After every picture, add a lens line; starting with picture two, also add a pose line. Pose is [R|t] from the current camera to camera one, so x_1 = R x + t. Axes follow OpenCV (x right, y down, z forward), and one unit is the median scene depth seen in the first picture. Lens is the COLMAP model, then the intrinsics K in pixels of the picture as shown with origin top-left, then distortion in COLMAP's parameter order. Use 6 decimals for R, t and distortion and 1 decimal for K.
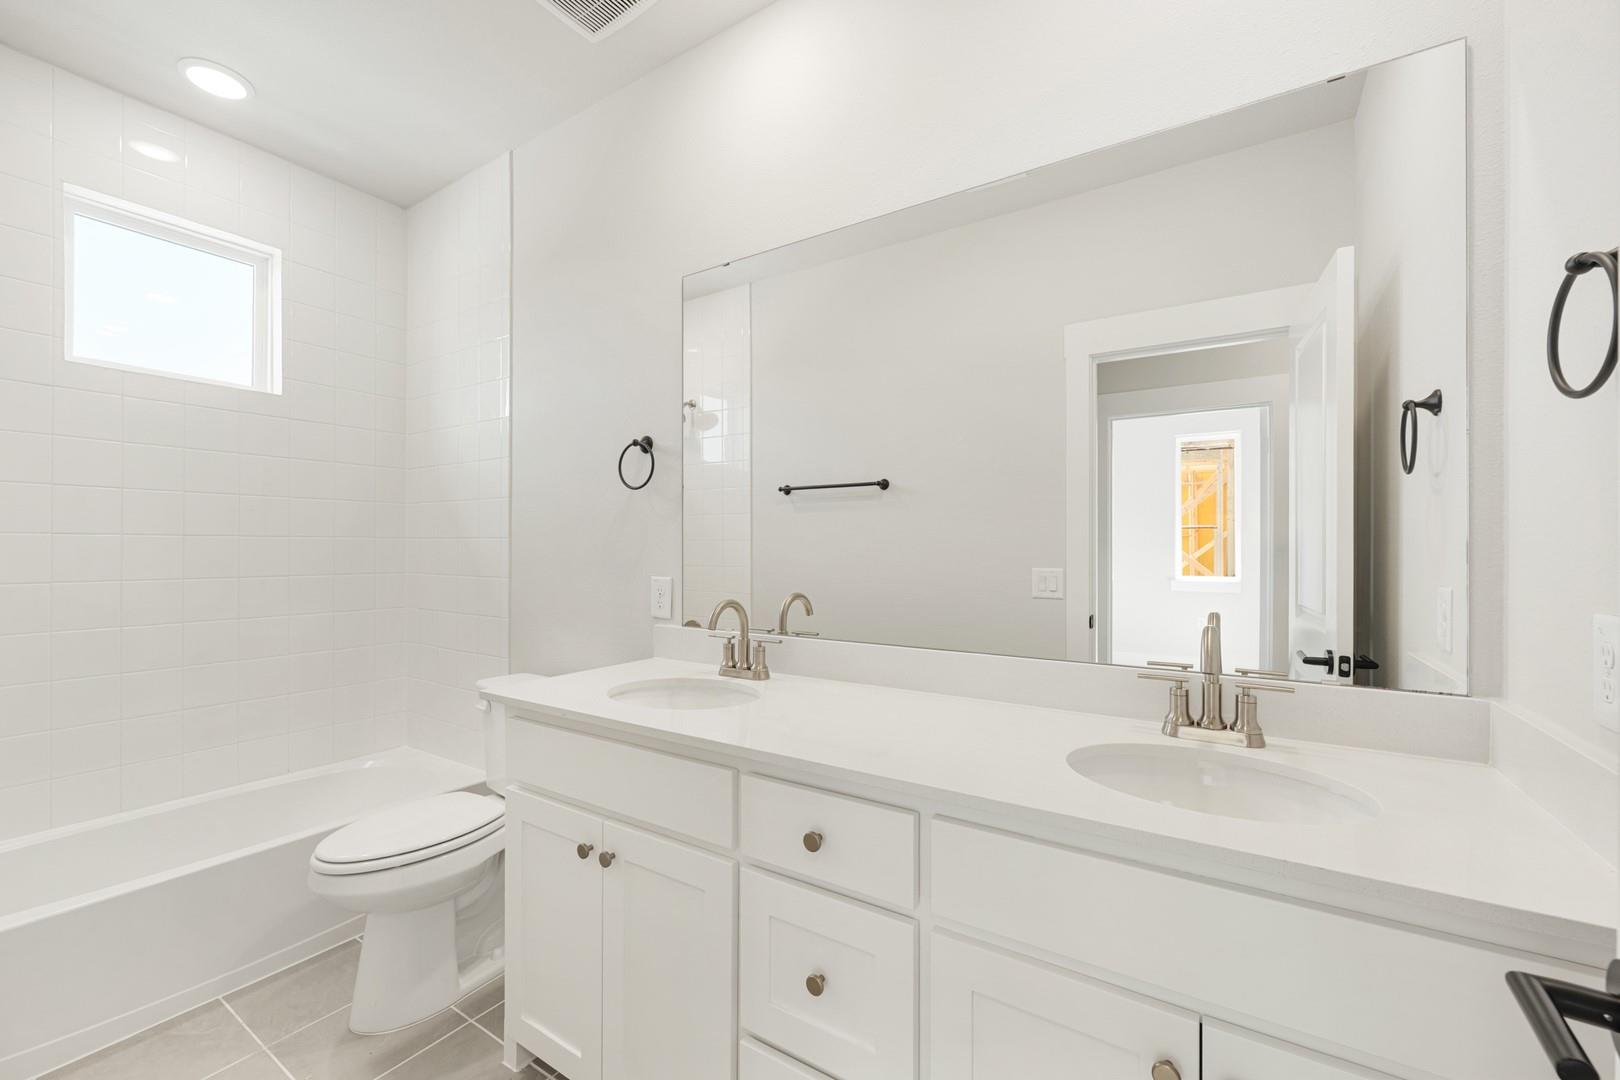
lens RADIAL K [[661.0, 0, 801.2], [0, 661.0, 550.3], [0, 0, 1]] dist [-0.003400, -0.000112]
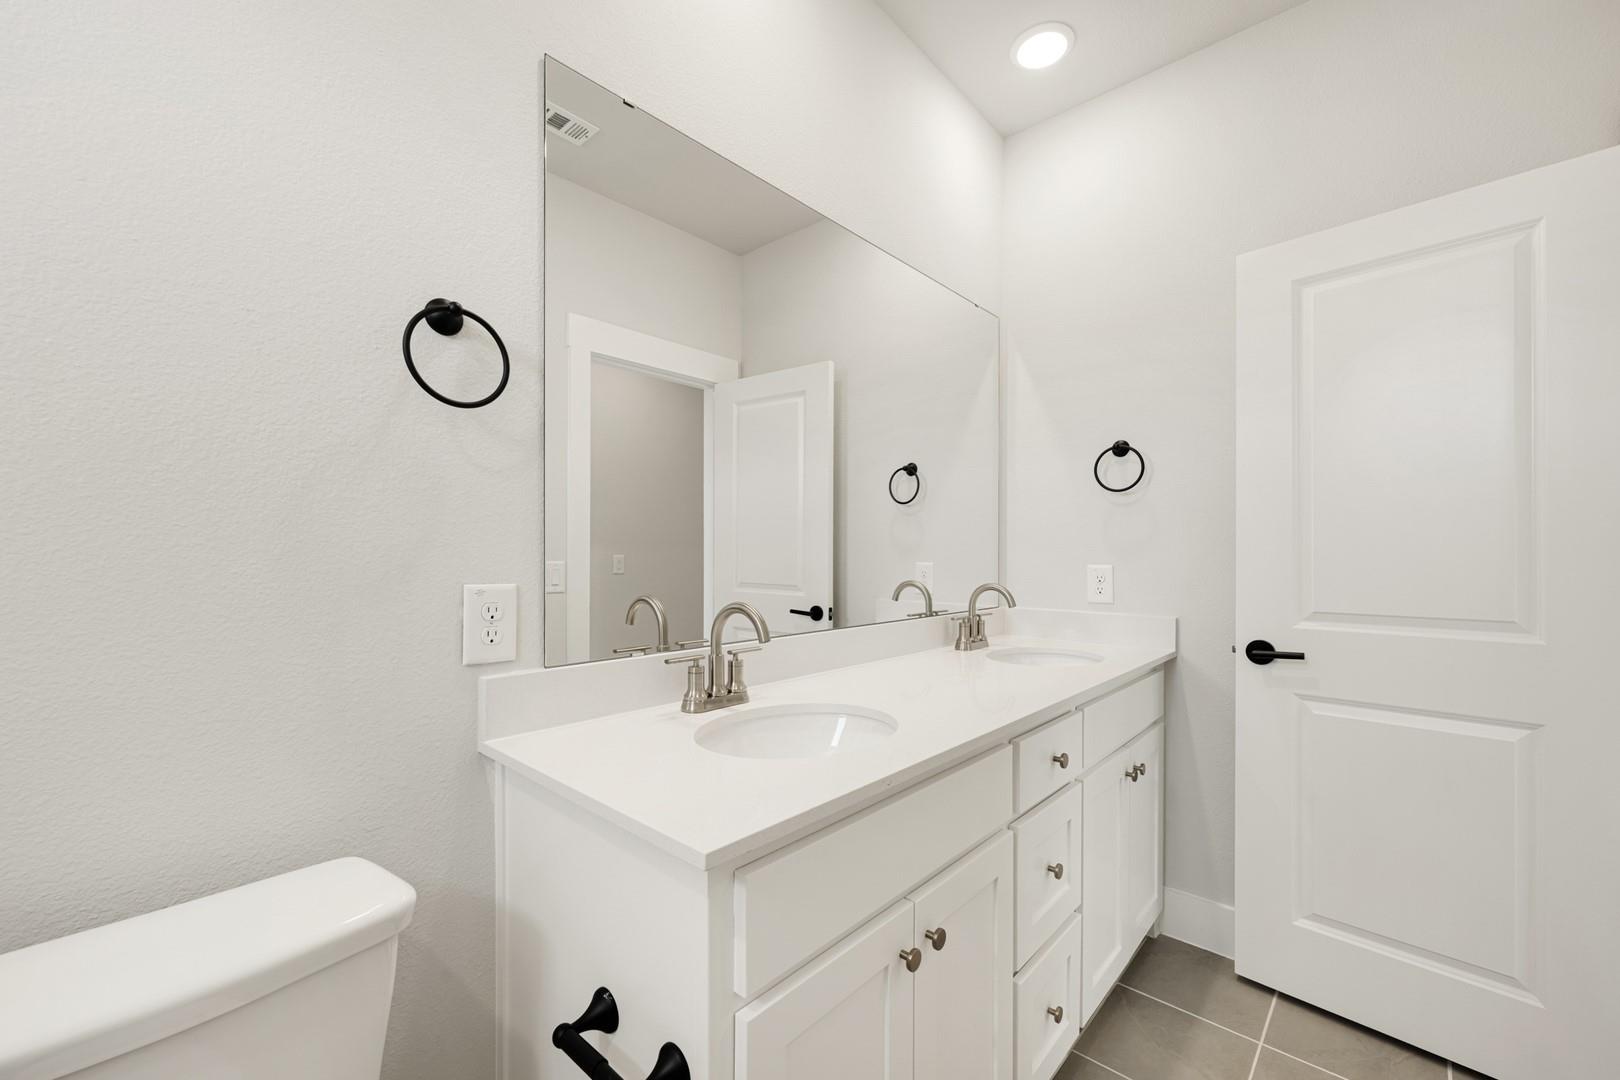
lens RADIAL K [[661.0, 0, 807.8], [0, 661.0, 542.7], [0, 0, 1]] dist [-0.003400, -0.000112]
pose [[0.172213, 0.007411, 0.985032, -0.814699], [-0.004655, 0.999967, -0.006710, 0.009282], [-0.985049, -0.003430, 0.172242, 0.768817]]
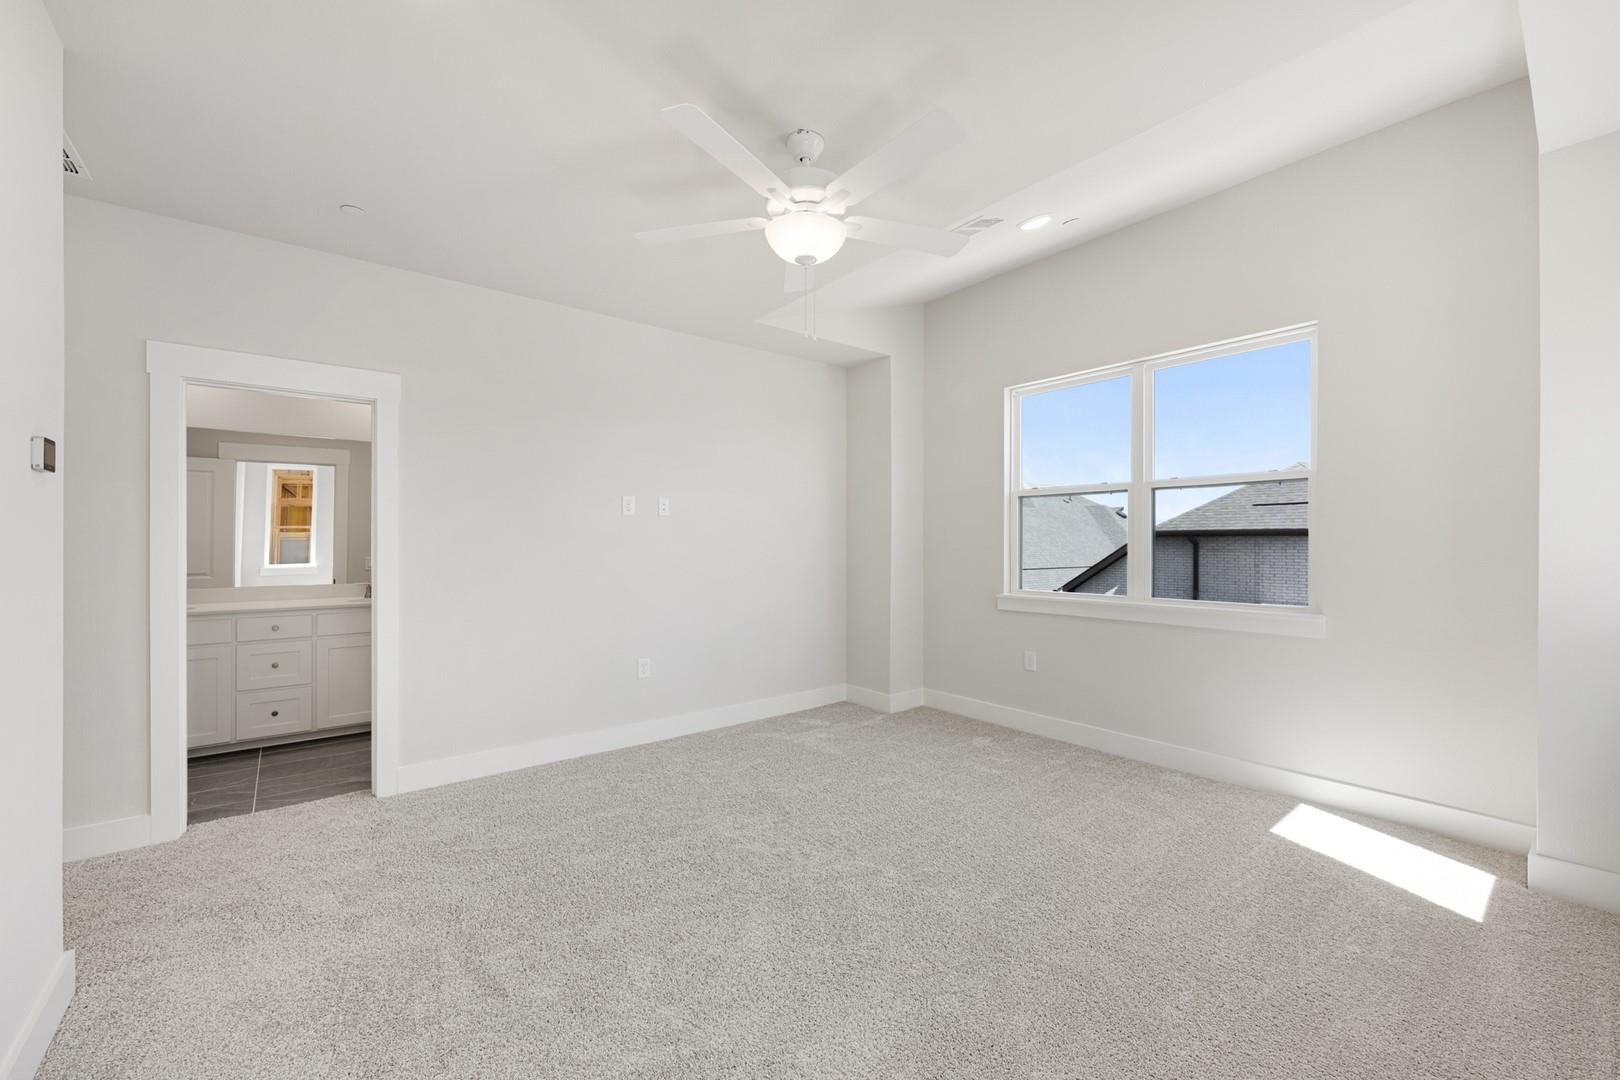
lens RADIAL K [[661.0, 0, 799.1], [0, 661.0, 544.8], [0, 0, 1]] dist [-0.003400, -0.000112]
pose [[0.341018, -0.015885, 0.939922, -1.424708], [0.004658, 0.999873, 0.015209, -0.053875], [-0.940045, -0.000809, 0.341049, -1.790658]]
